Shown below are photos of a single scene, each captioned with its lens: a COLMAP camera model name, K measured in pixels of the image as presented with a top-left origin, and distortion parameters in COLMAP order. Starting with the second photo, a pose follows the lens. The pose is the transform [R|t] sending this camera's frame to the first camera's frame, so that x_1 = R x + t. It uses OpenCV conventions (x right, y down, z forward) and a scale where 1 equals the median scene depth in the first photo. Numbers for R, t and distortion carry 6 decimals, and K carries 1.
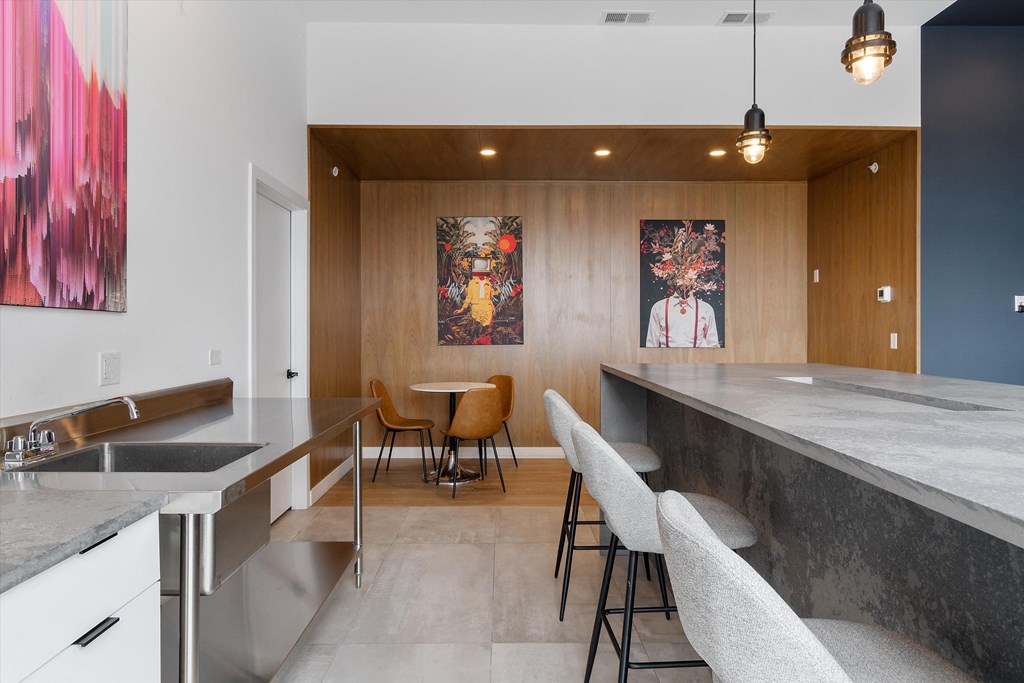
lens RADIAL K [[652.7, 0, 517.9], [0, 652.7, 333.2], [0, 0, 1]] dist [-0.004978, 0.000001]
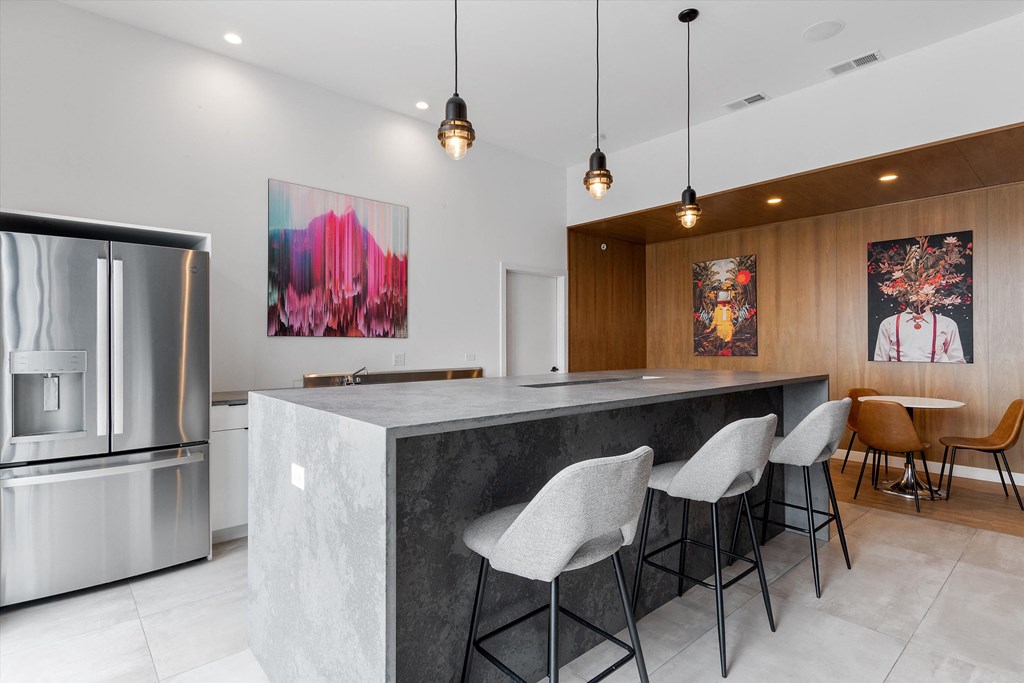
lens RADIAL K [[524.1, 0, 512.2], [0, 524.1, 343.5], [0, 0, 1]] dist [-0.000261, 0.000337]
pose [[0.648718, -0.000729, -0.761028, 0.473306], [-0.003882, 0.999983, -0.004268, -0.000975], [0.761019, 0.005723, 0.648705, -0.014284]]
